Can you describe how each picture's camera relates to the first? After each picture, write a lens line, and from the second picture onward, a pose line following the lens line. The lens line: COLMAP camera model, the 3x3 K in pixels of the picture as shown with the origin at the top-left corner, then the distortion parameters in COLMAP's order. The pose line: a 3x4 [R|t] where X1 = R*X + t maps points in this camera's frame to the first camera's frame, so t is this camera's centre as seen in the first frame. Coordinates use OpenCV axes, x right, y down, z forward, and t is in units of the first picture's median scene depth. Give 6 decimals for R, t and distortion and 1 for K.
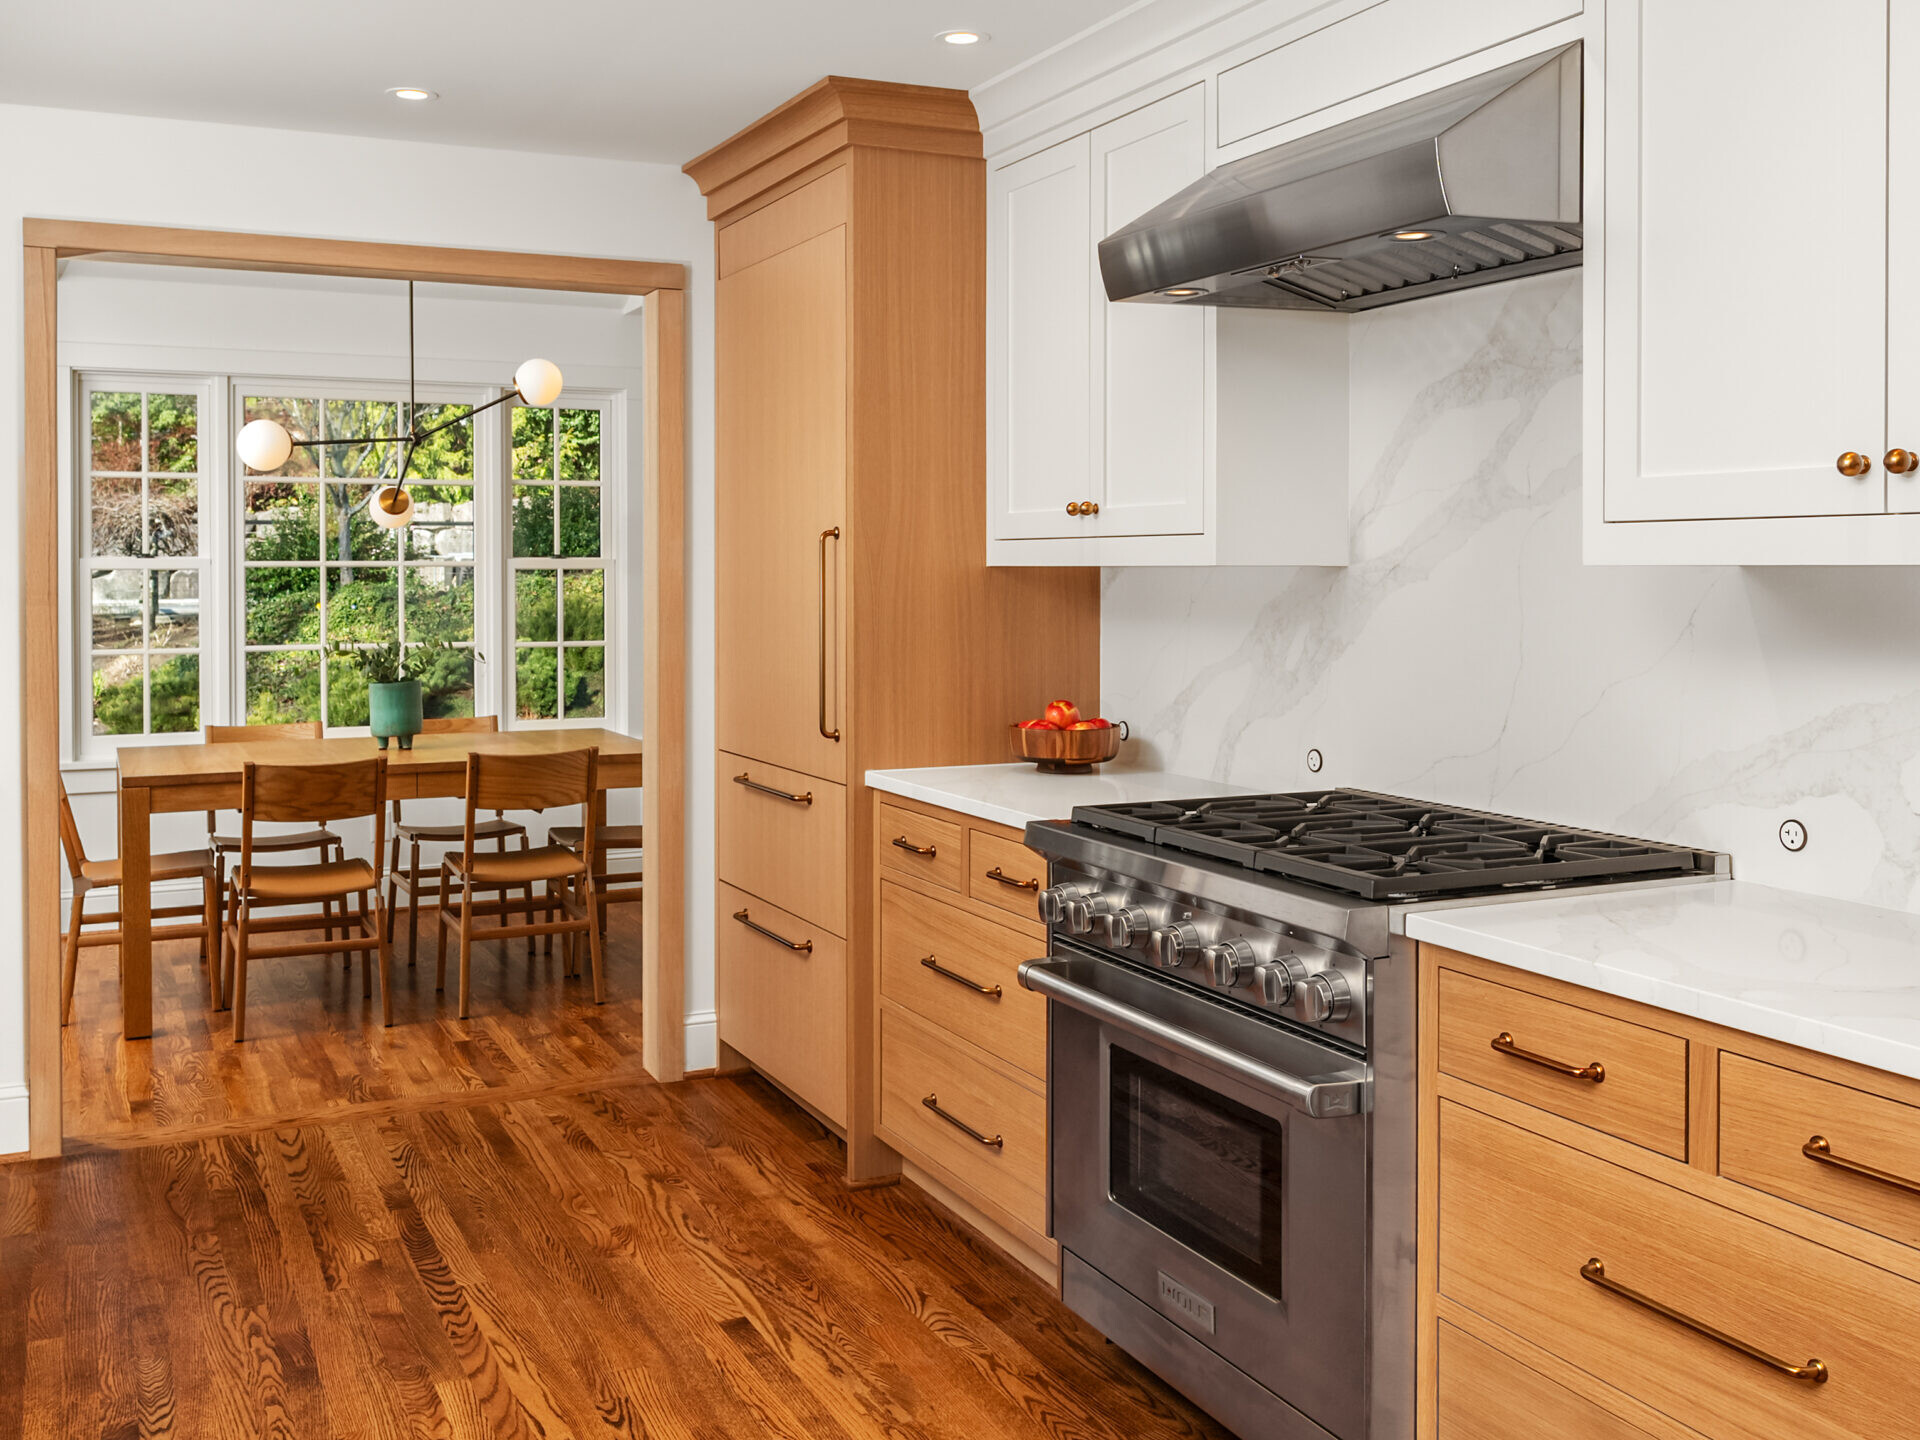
lens RADIAL K [[1848.1, 0, 955.8], [0, 1848.1, 584.2], [0, 0, 1]] dist [0.012696, -0.002300]
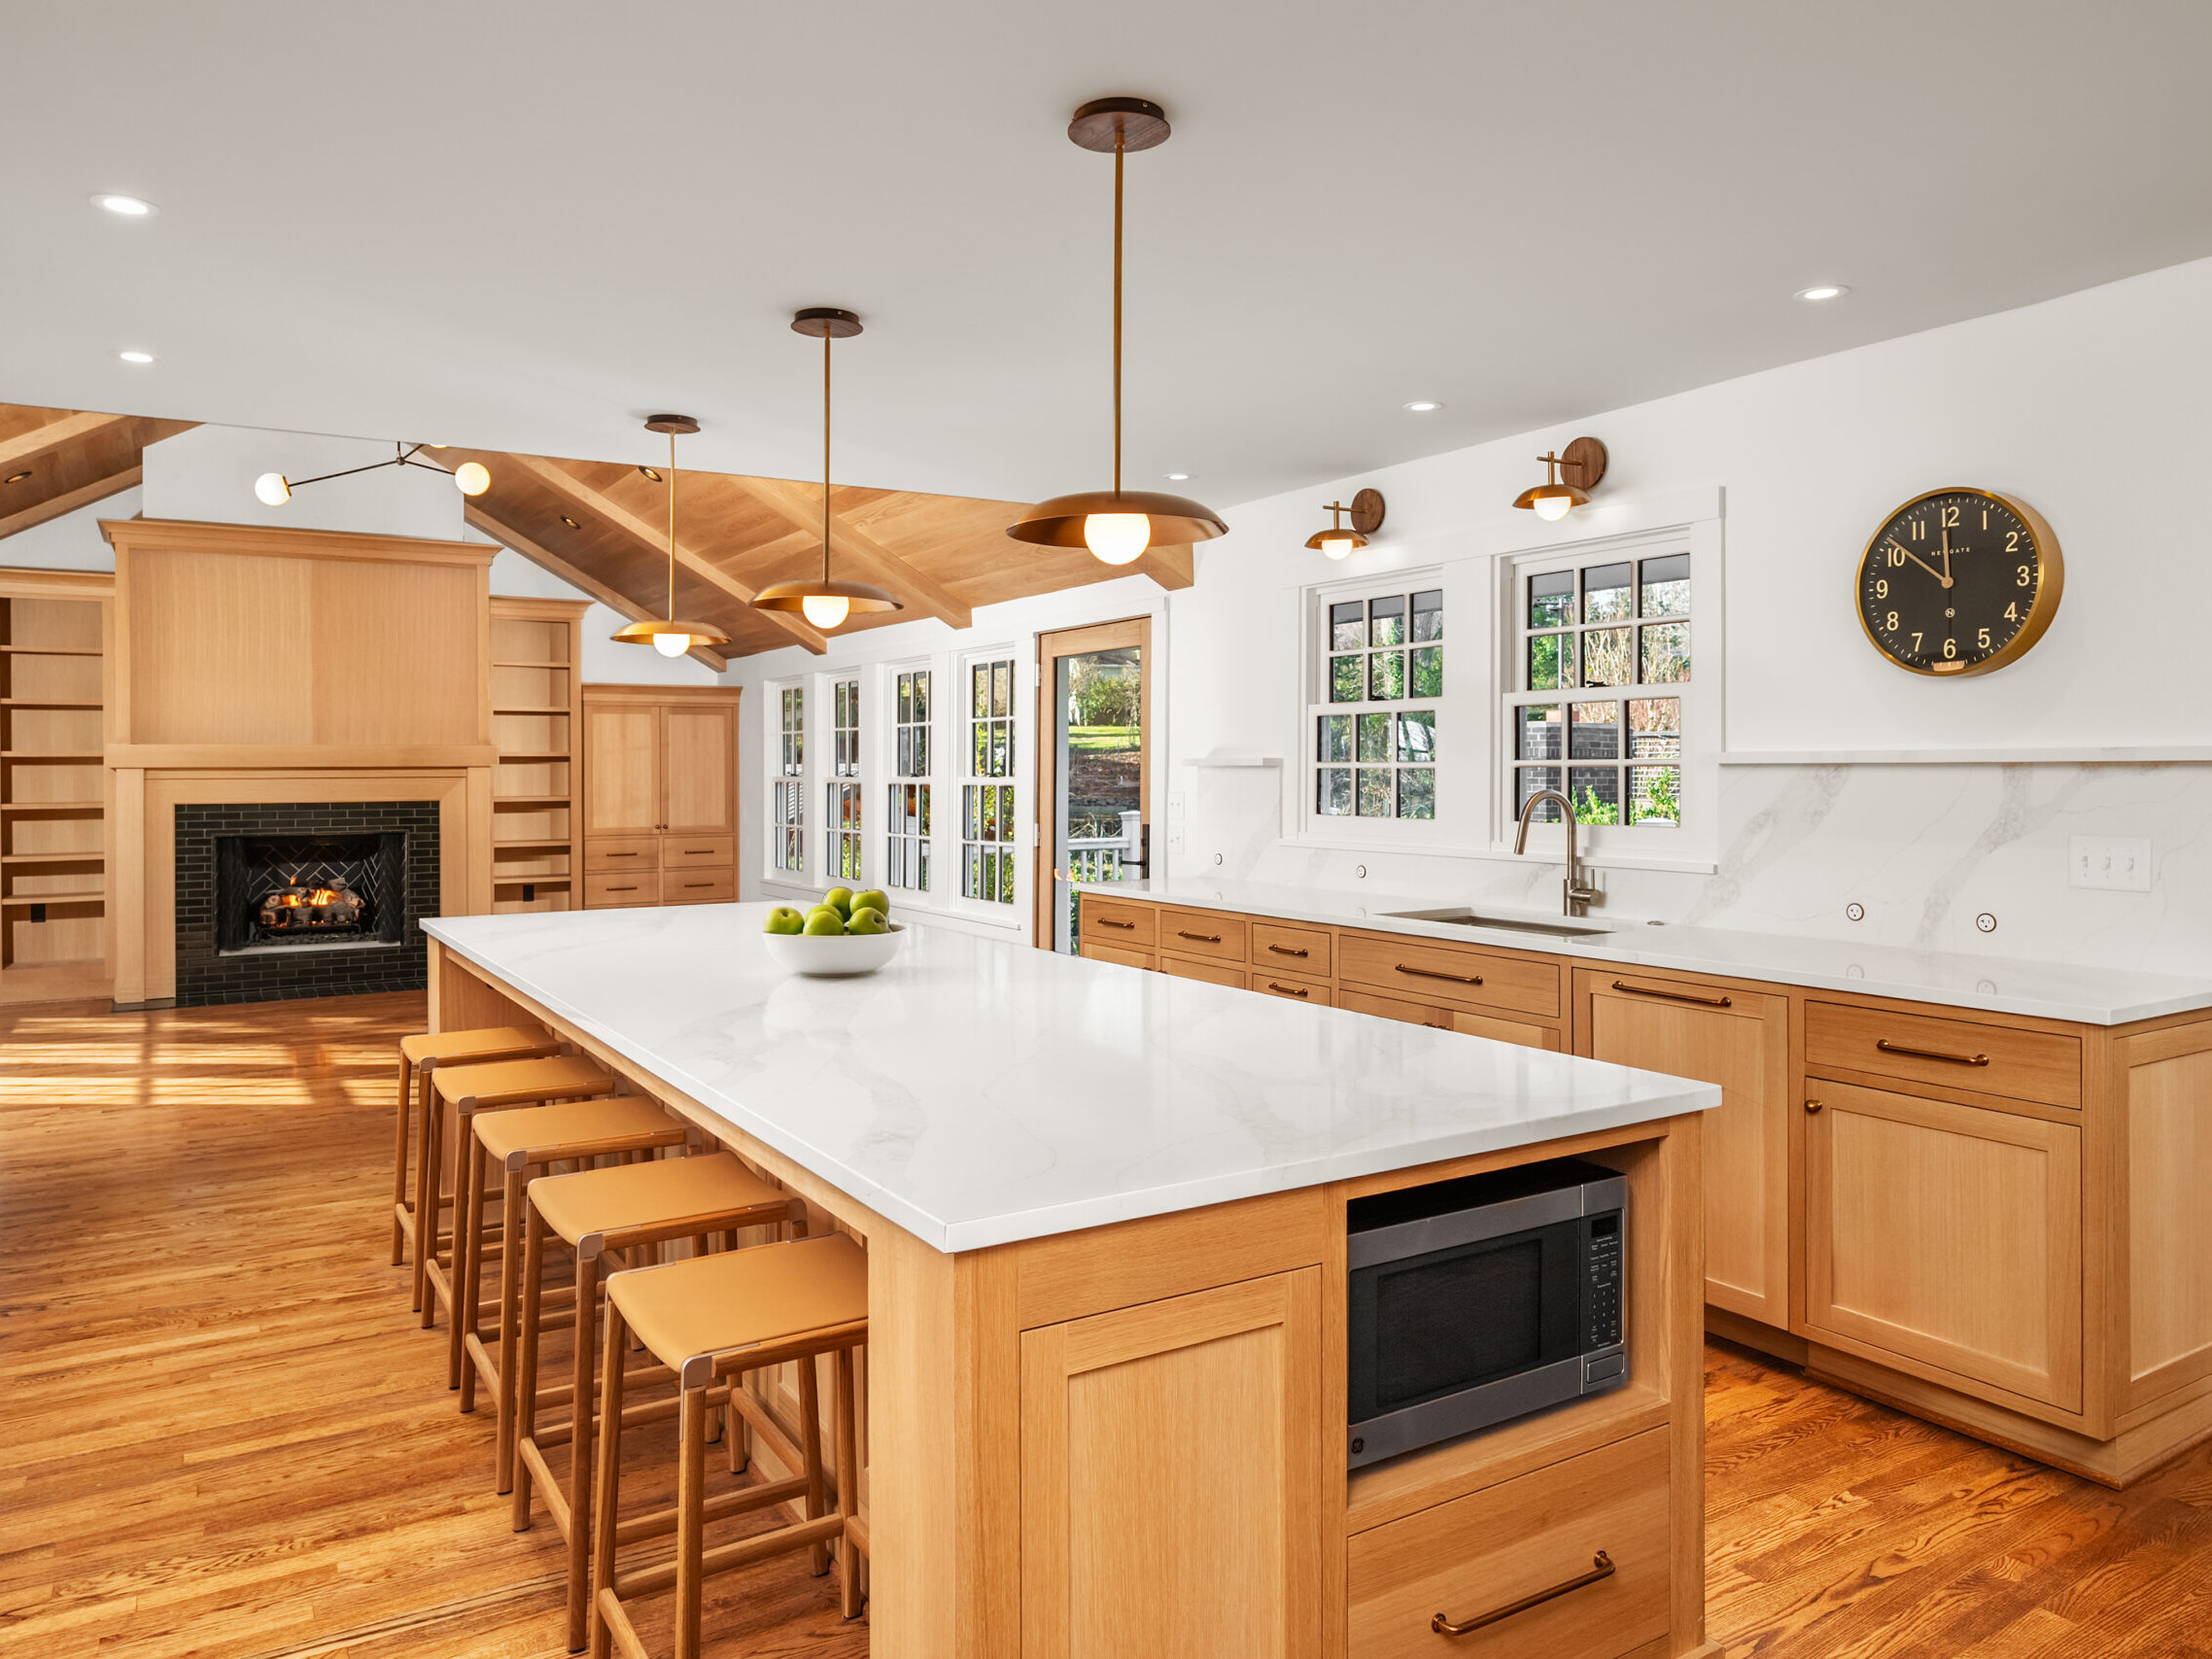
lens RADIAL K [[1505.3, 0, 1096.6], [0, 1505.3, 770.3], [0, 0, 1]] dist [-0.001557, 0.001091]
pose [[0.113678, 0.000129, -0.993518, 0.163000], [-0.008104, 0.999967, -0.000797, 0.002250], [0.993485, 0.008142, 0.113675, 0.409756]]
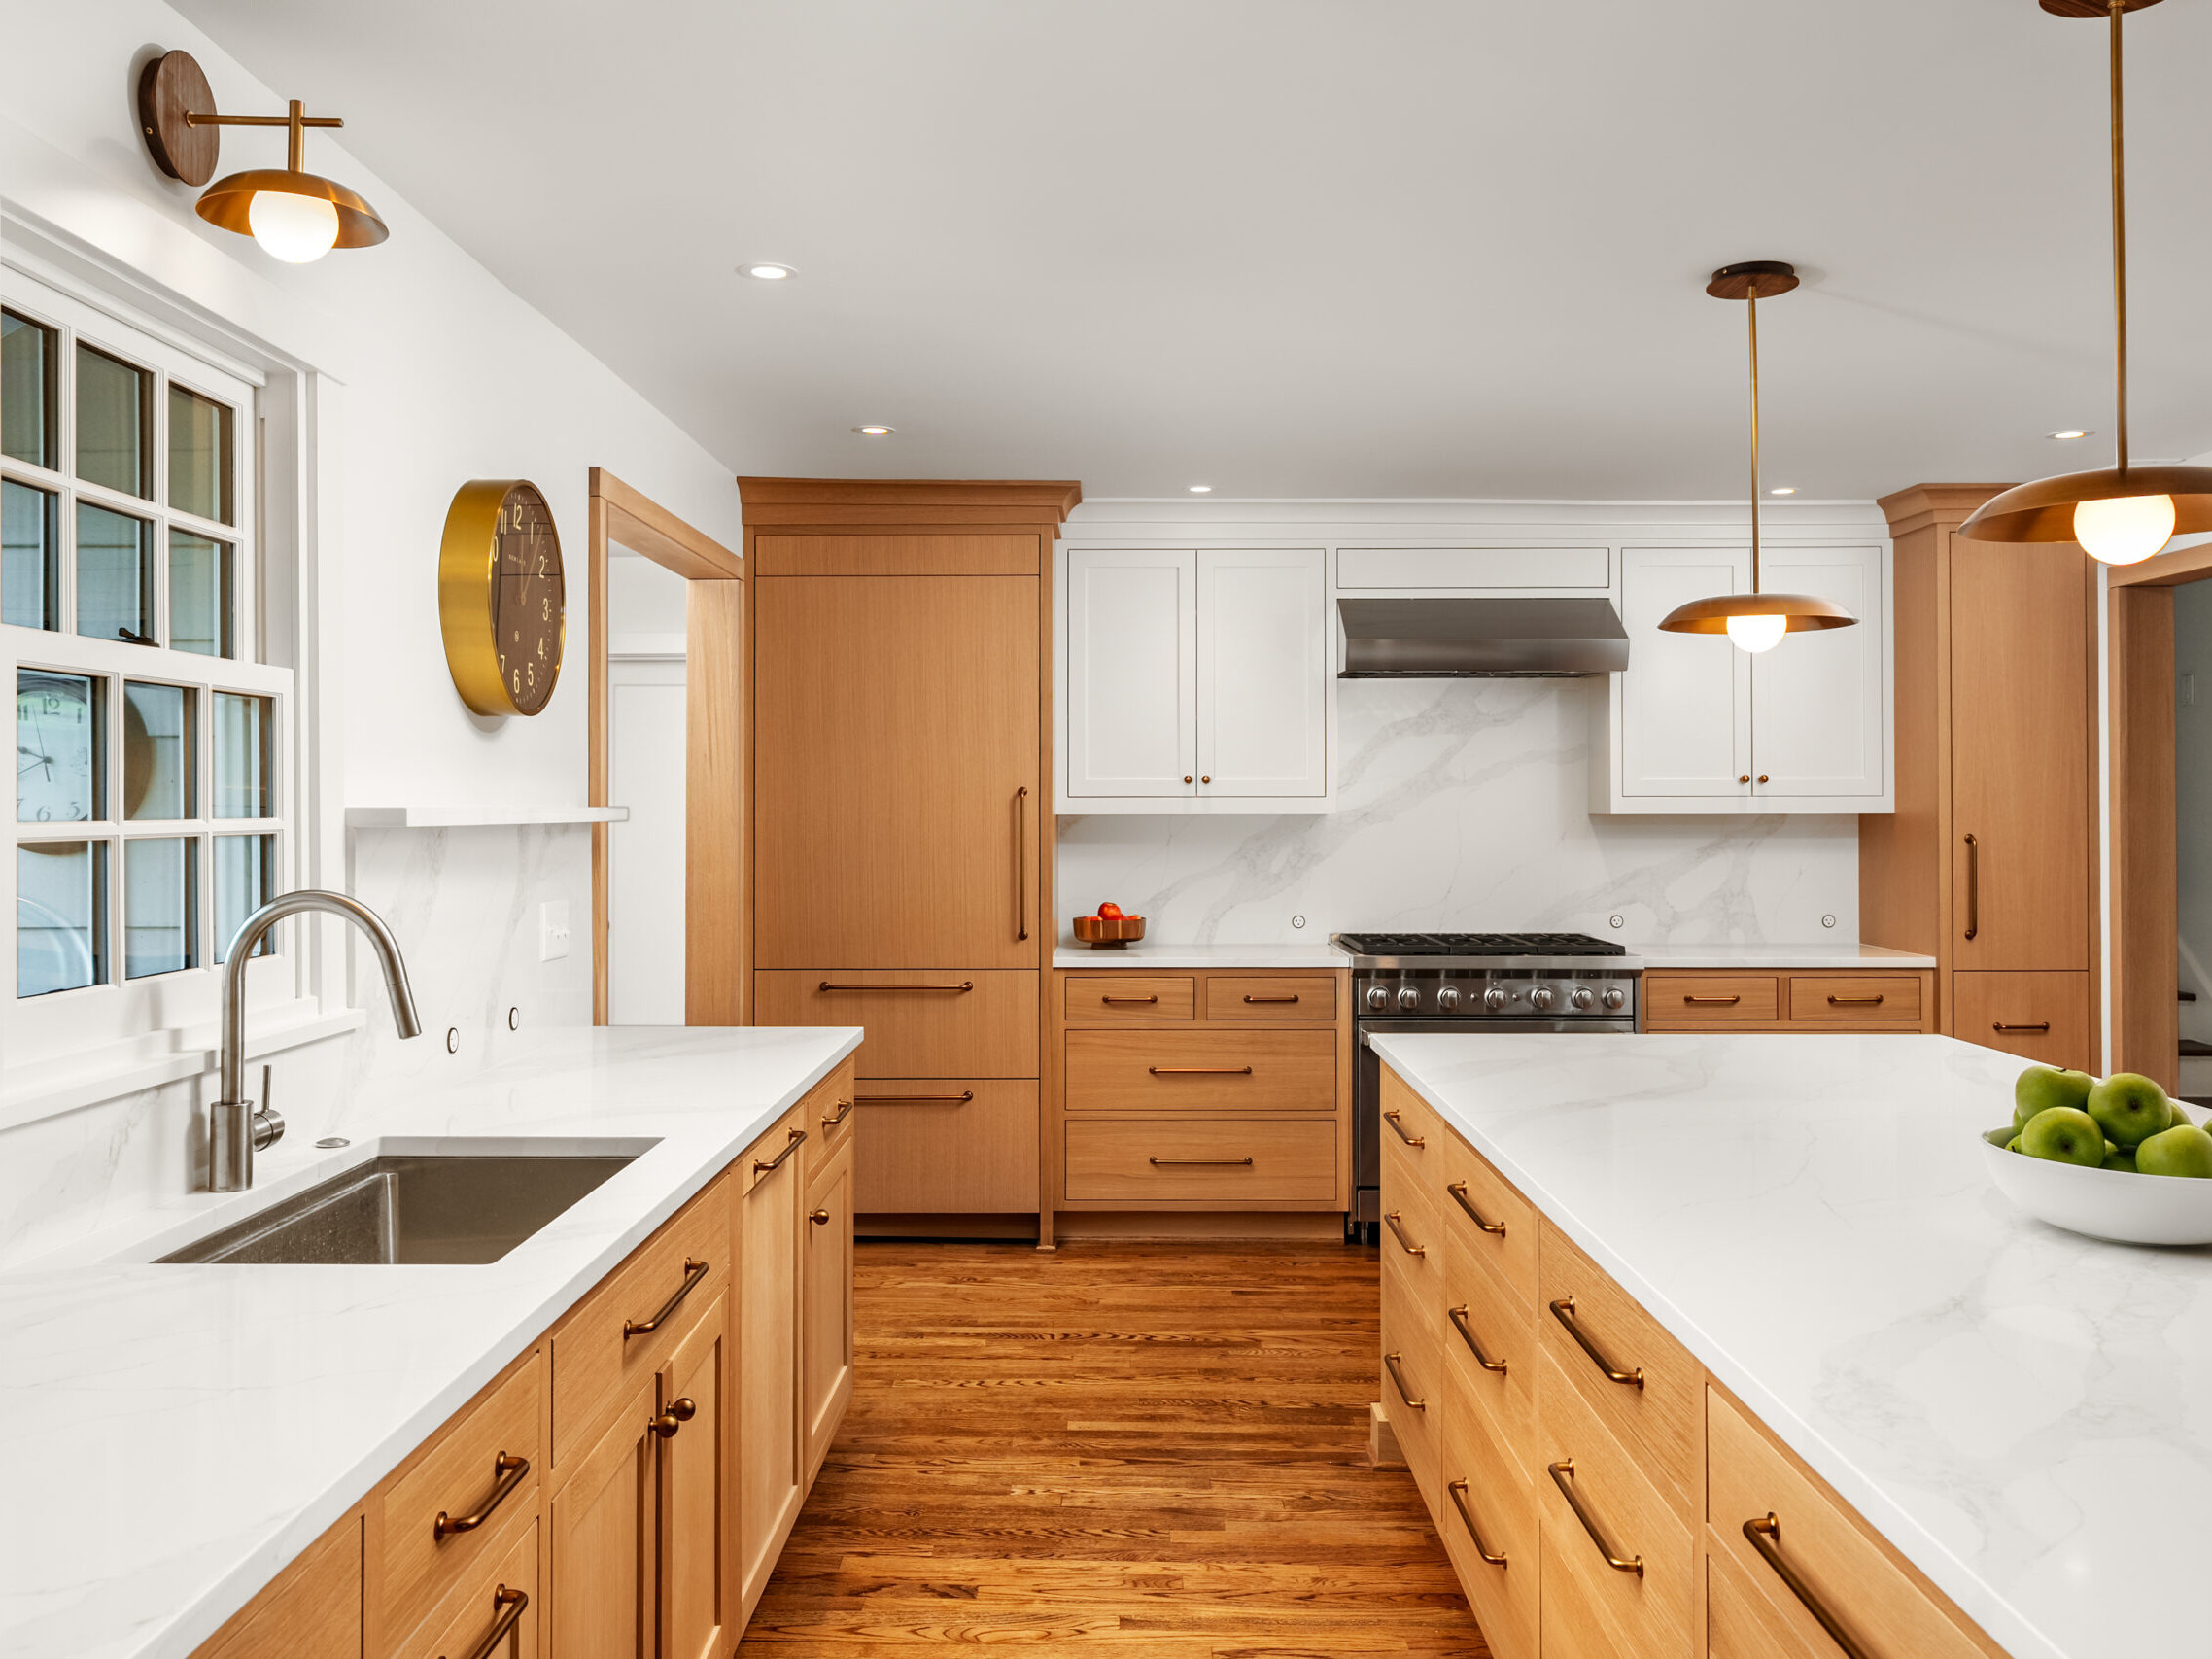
lens RADIAL K [[1822.6, 0, 1098.6], [0, 1822.6, 796.1], [0, 0, 1]] dist [0.041969, -0.002302]
pose [[0.436022, 0.006252, 0.899914, -1.460254], [0.009642, 0.999886, -0.011618, -0.008485], [-0.899884, 0.013743, 0.435912, 0.387331]]
